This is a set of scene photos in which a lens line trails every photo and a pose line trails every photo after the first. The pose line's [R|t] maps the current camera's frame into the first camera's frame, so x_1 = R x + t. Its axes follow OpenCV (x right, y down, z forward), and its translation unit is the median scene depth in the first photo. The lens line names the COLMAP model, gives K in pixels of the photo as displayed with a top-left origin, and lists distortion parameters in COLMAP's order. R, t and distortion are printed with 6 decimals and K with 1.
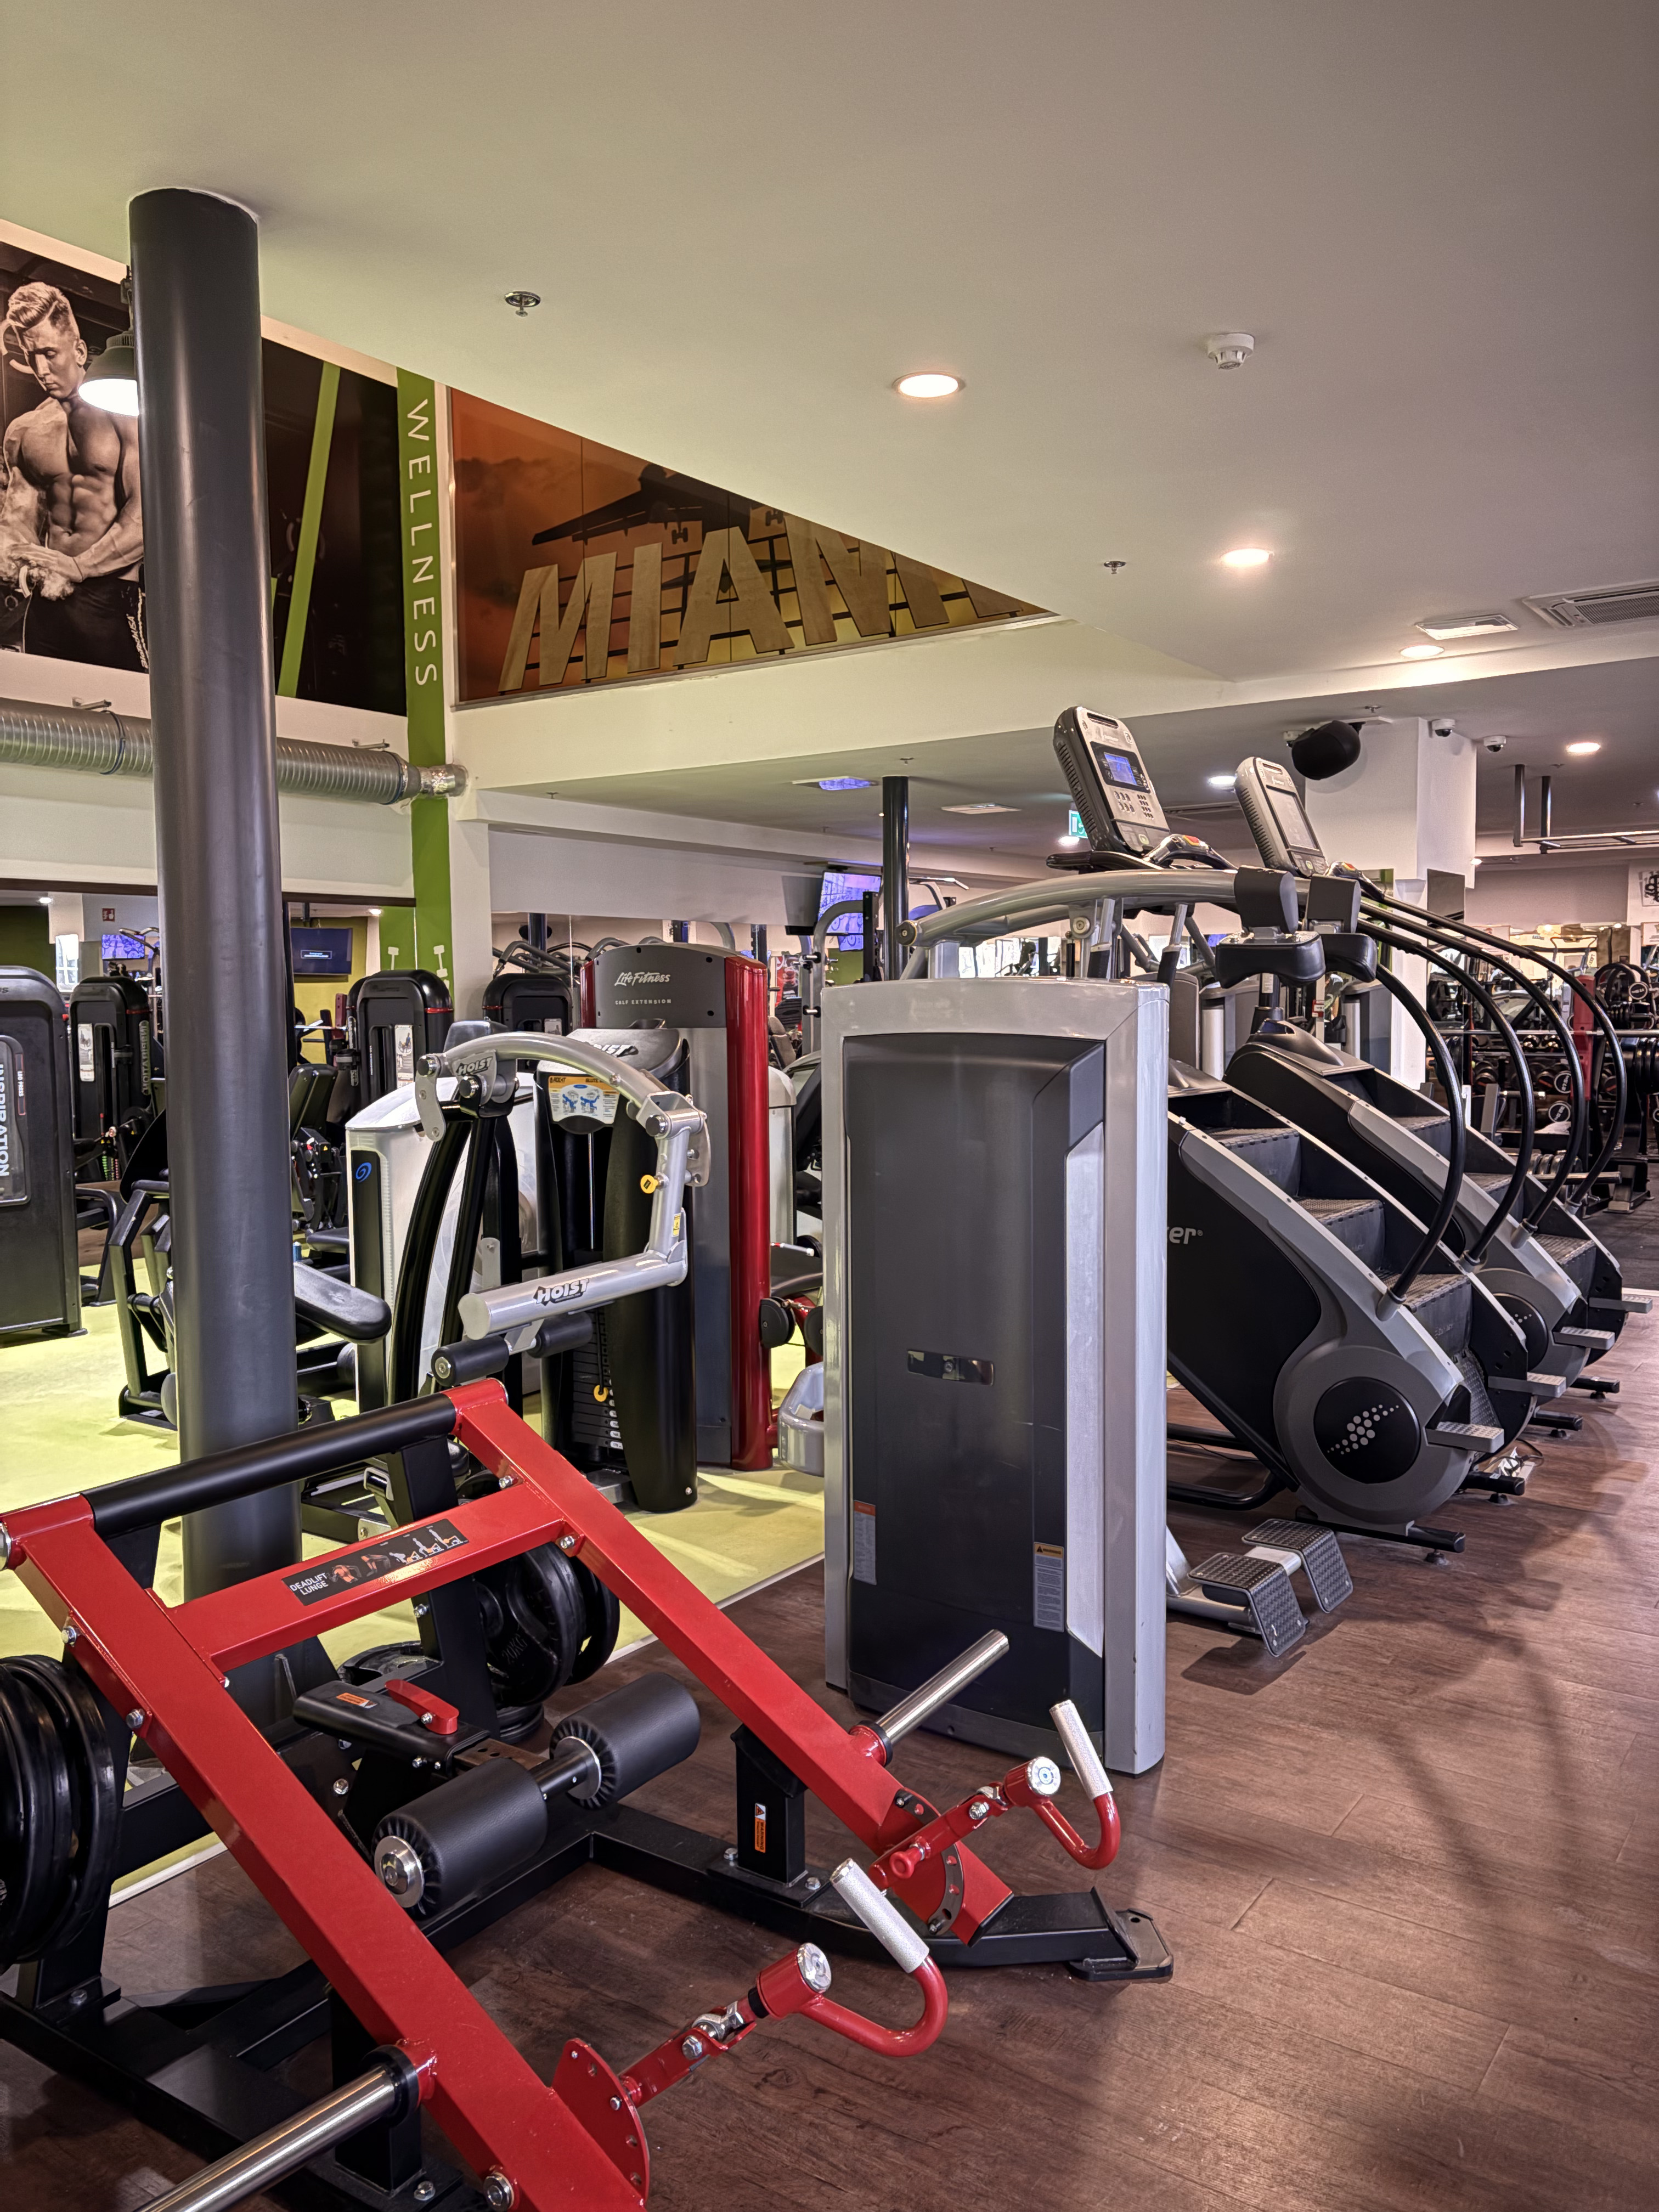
lens RADIAL K [[1663.4, 0, 821.7], [0, 1663.4, 1104.4], [0, 0, 1]] dist [0.036344, 0.000889]
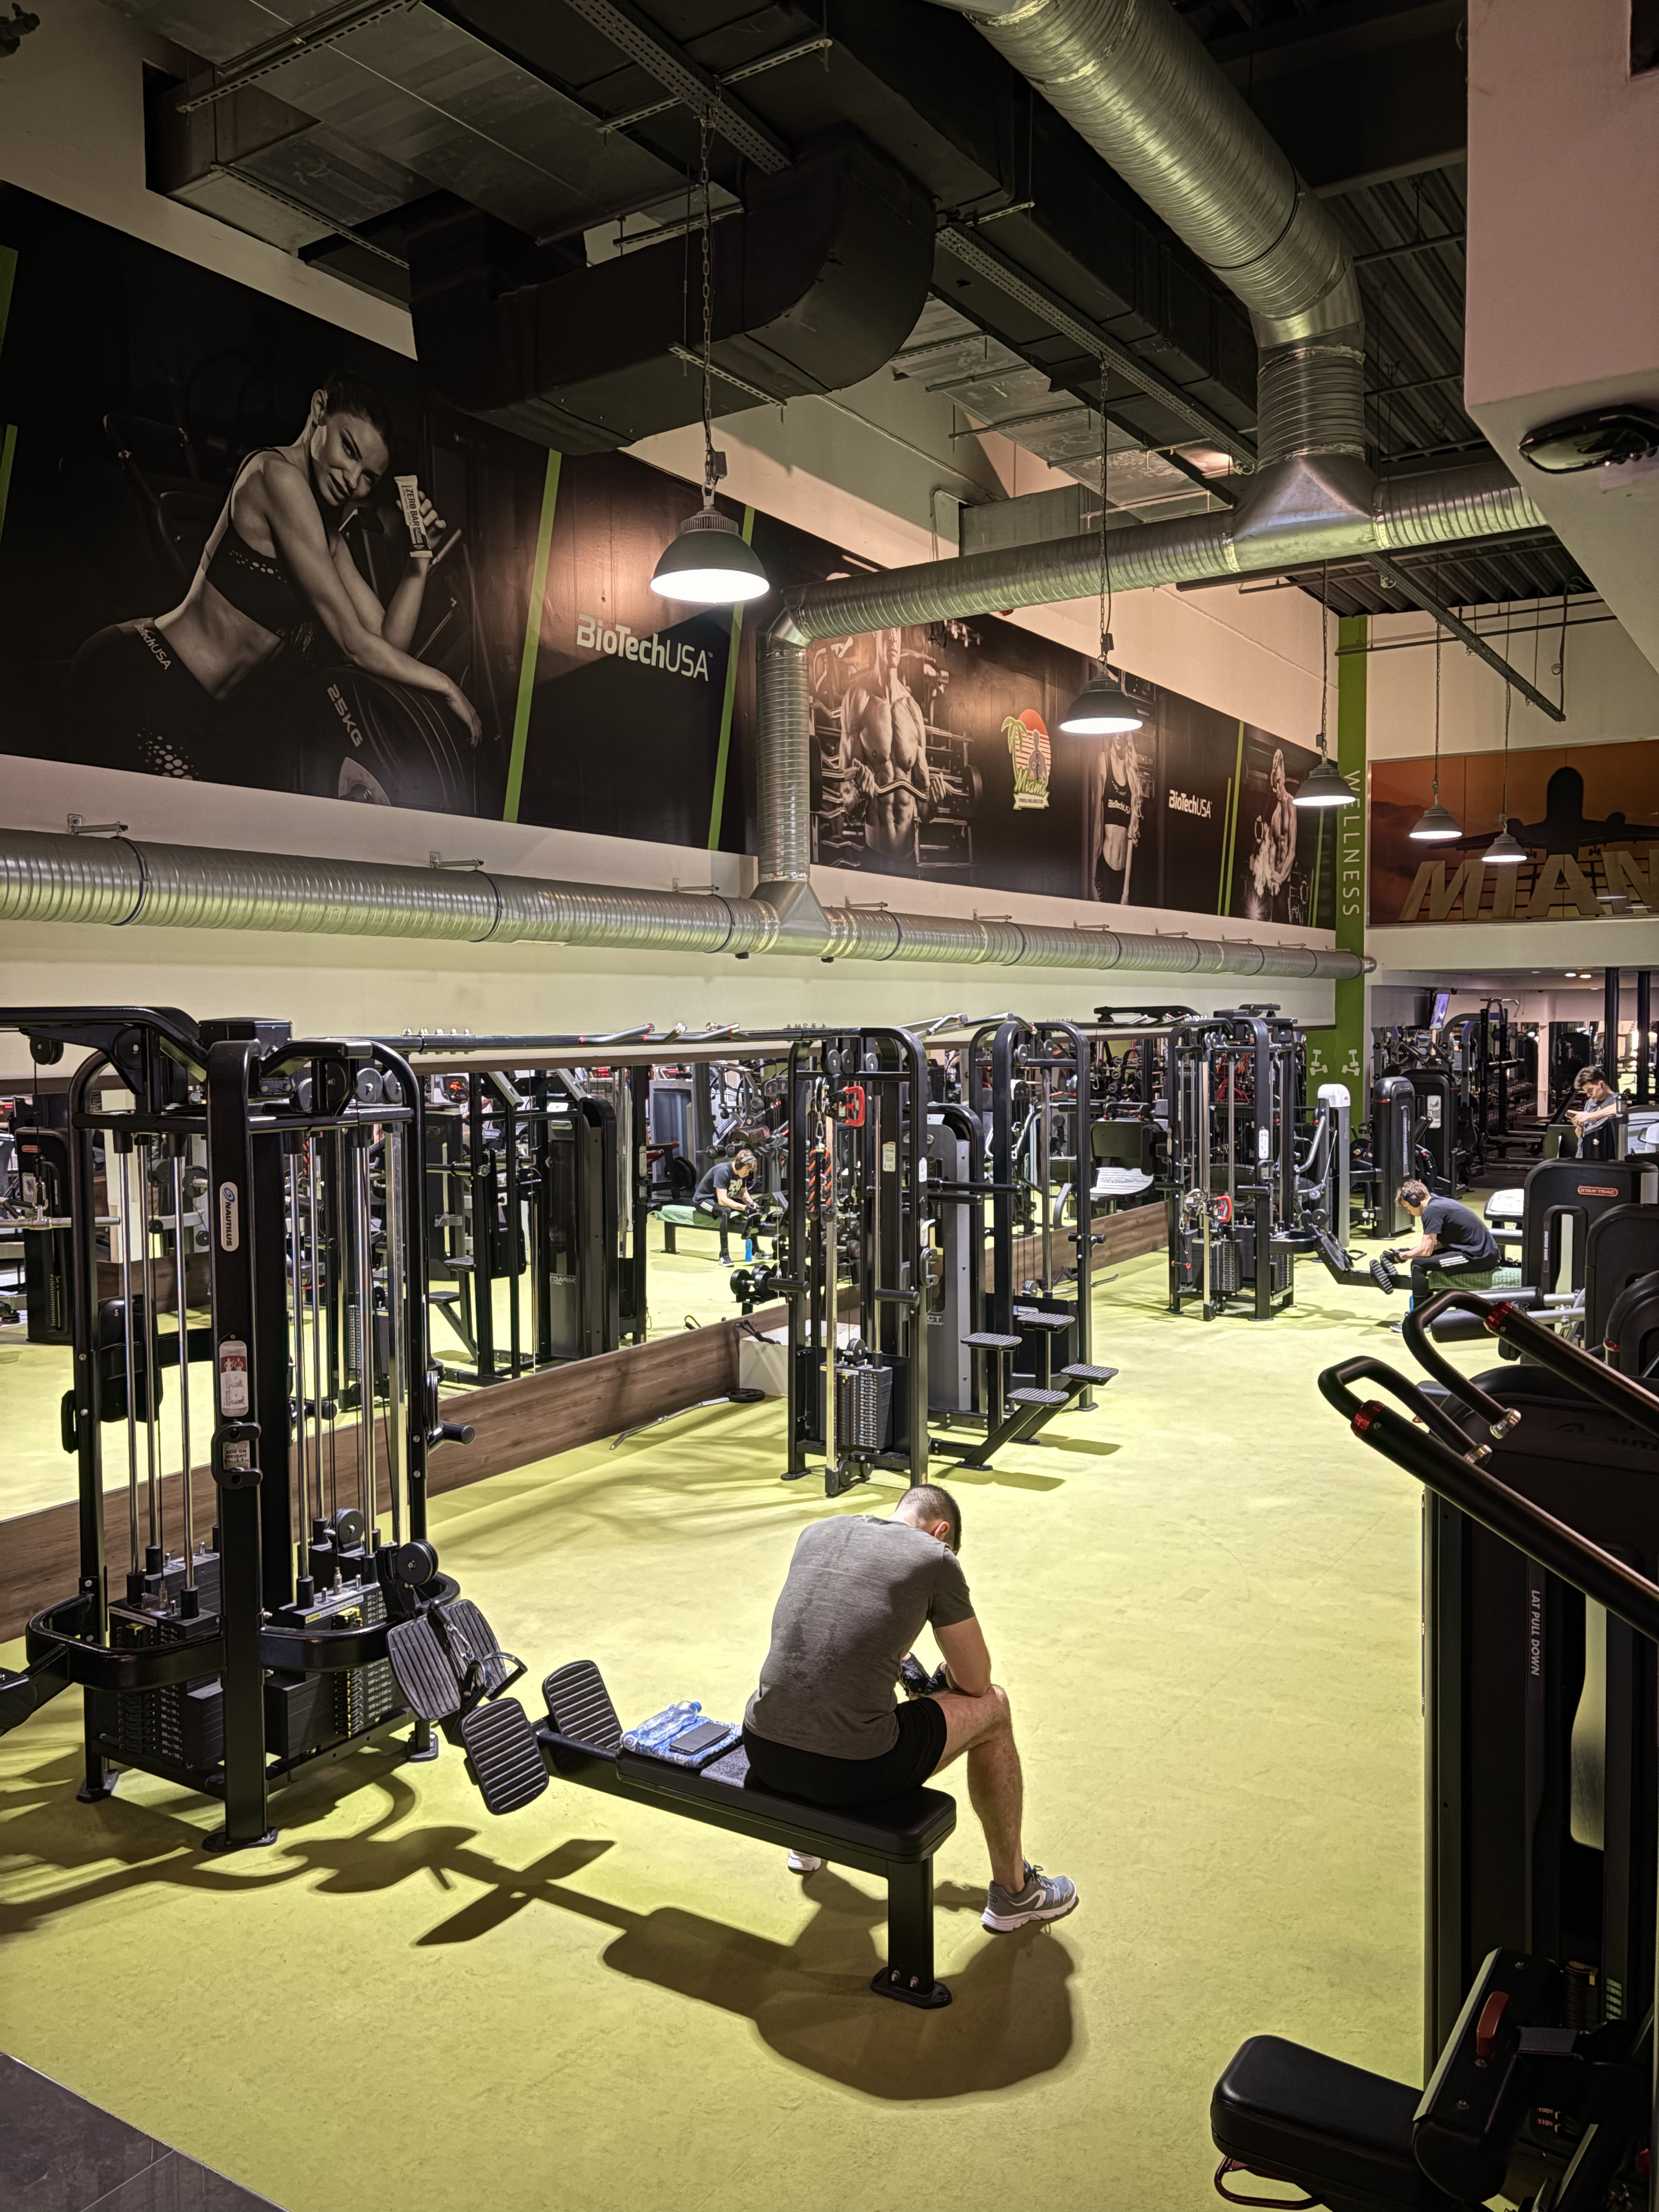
lens RADIAL K [[1663.4, 0, 837.1], [0, 1663.4, 1113.4], [0, 0, 1]] dist [0.036344, 0.000889]
pose [[0.999347, 0.009068, 0.034976, -0.949309], [-0.008595, 0.999870, -0.013643, 0.010424], [-0.035095, 0.013333, 0.999295, -0.958690]]
